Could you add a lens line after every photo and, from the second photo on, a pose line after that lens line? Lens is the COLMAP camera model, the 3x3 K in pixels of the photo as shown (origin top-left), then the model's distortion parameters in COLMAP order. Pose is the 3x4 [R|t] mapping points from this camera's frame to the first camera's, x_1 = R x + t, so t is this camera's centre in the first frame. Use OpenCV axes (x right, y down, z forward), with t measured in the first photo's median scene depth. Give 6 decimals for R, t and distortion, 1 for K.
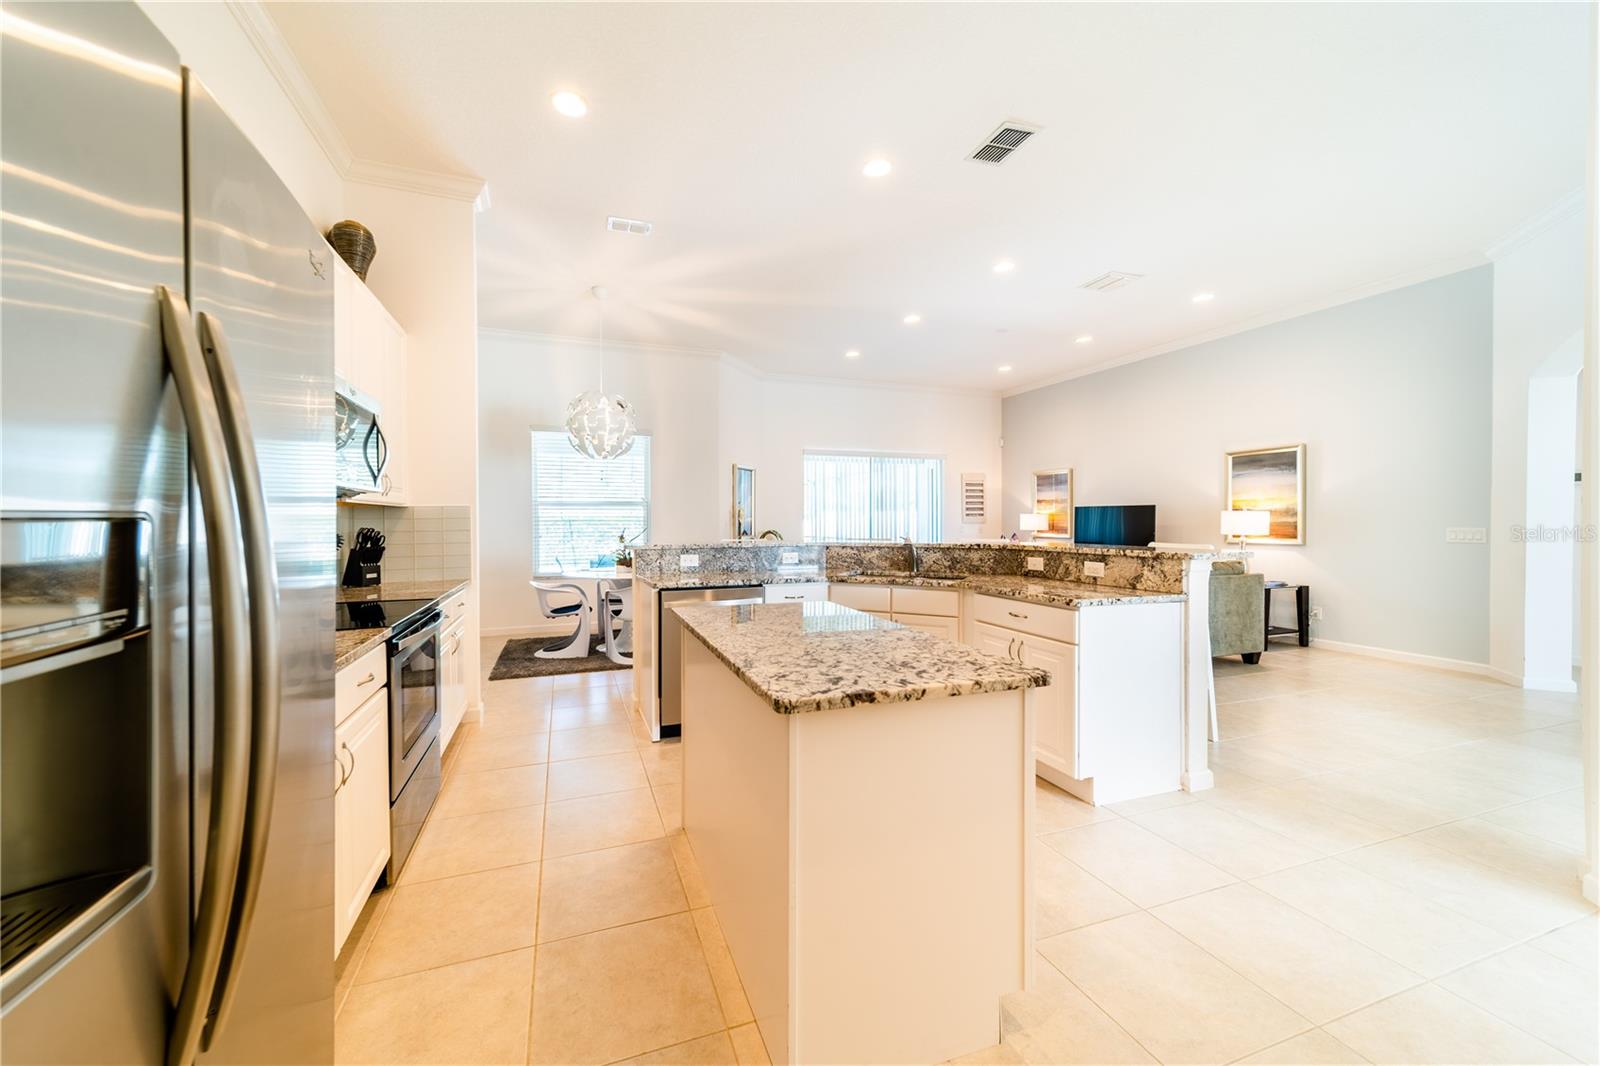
lens RADIAL K [[567.9, 0, 763.1], [0, 567.9, 525.0], [0, 0, 1]] dist [0.007754, -0.000561]
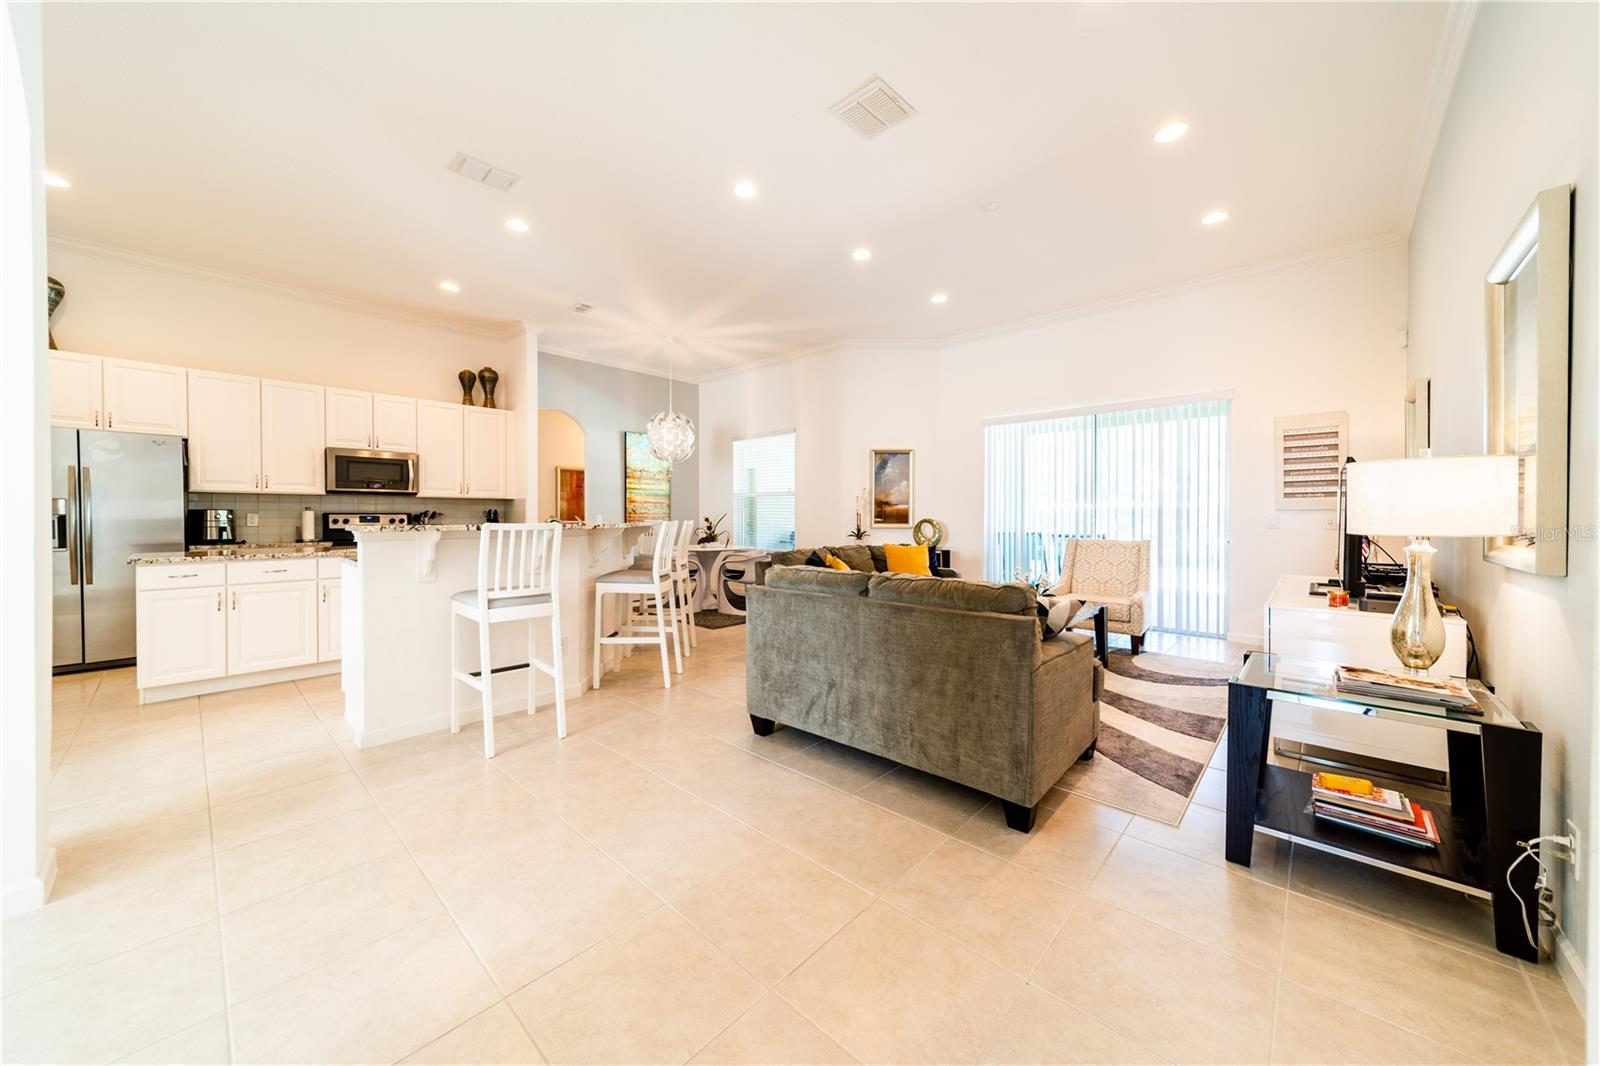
lens RADIAL K [[567.9, 0, 800.7], [0, 567.9, 518.9], [0, 0, 1]] dist [0.007754, -0.000561]
pose [[0.483048, 0.009038, -0.875547, 1.387176], [-0.010909, 0.999931, 0.004303, 0.015911], [0.875526, 0.007473, 0.483113, 0.803979]]
